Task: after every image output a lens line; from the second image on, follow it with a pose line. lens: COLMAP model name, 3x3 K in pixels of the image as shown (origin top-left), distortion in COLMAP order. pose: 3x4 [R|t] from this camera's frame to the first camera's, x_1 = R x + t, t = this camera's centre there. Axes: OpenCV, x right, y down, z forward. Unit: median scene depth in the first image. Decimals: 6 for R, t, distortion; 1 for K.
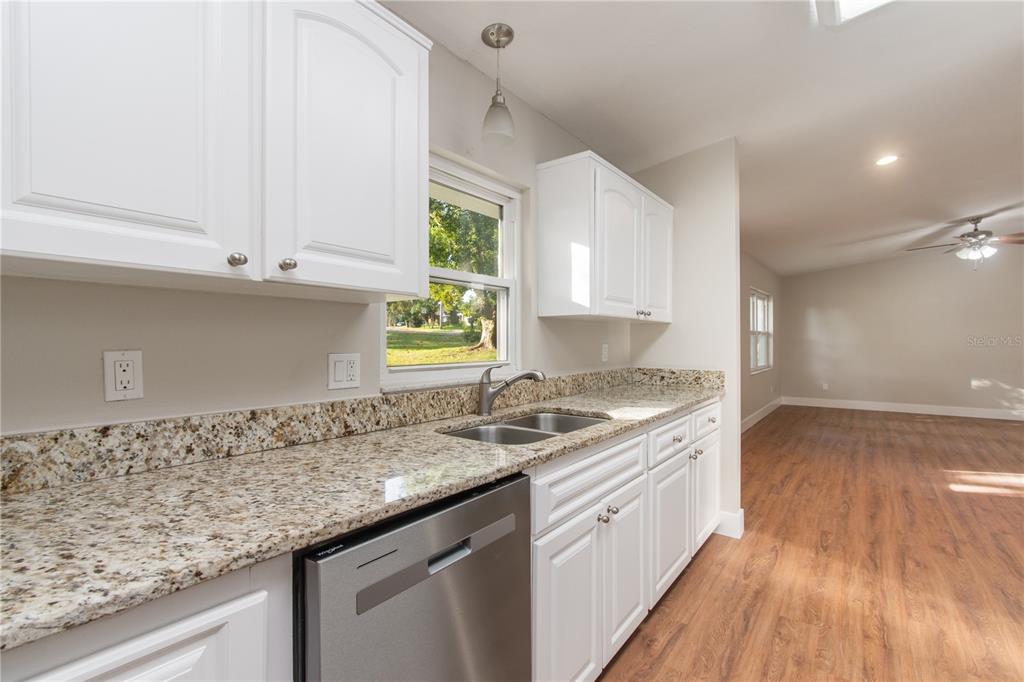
lens RADIAL K [[462.8, 0, 522.5], [0, 462.8, 341.5], [0, 0, 1]] dist [0.000920, 0.000205]
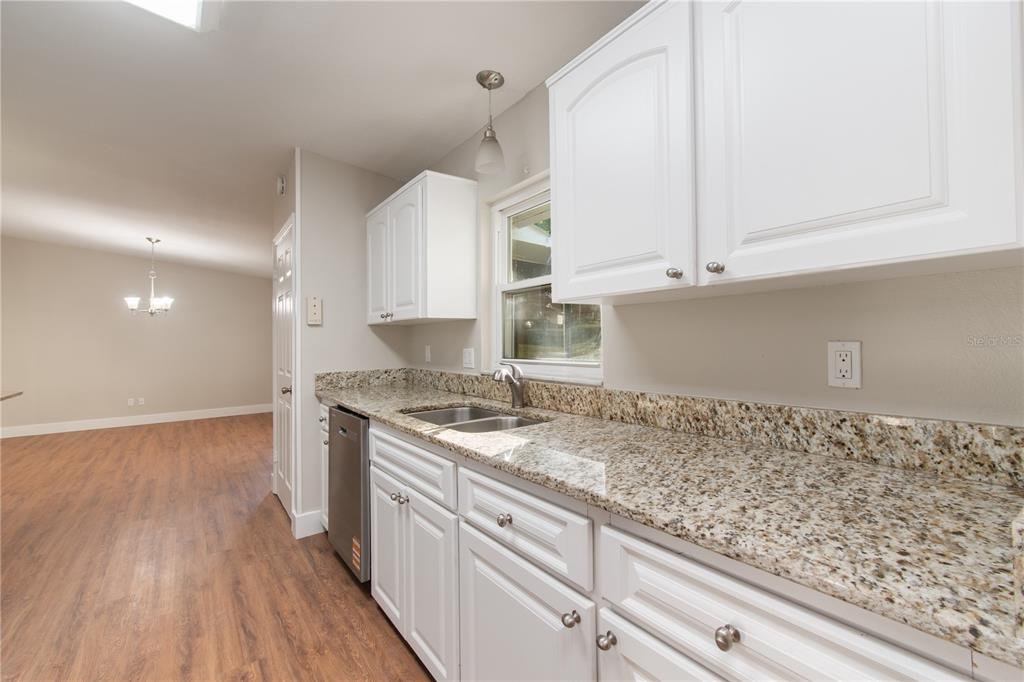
lens RADIAL K [[448.1, 0, 512.0], [0, 448.1, 341.0], [0, 0, 1]] dist [0.016644, 0.000135]
pose [[-0.299962, 0.000835, -0.953951, 0.673093], [0.012865, 0.999912, -0.003170, 0.003971], [0.953865, -0.013223, -0.299946, 0.944866]]
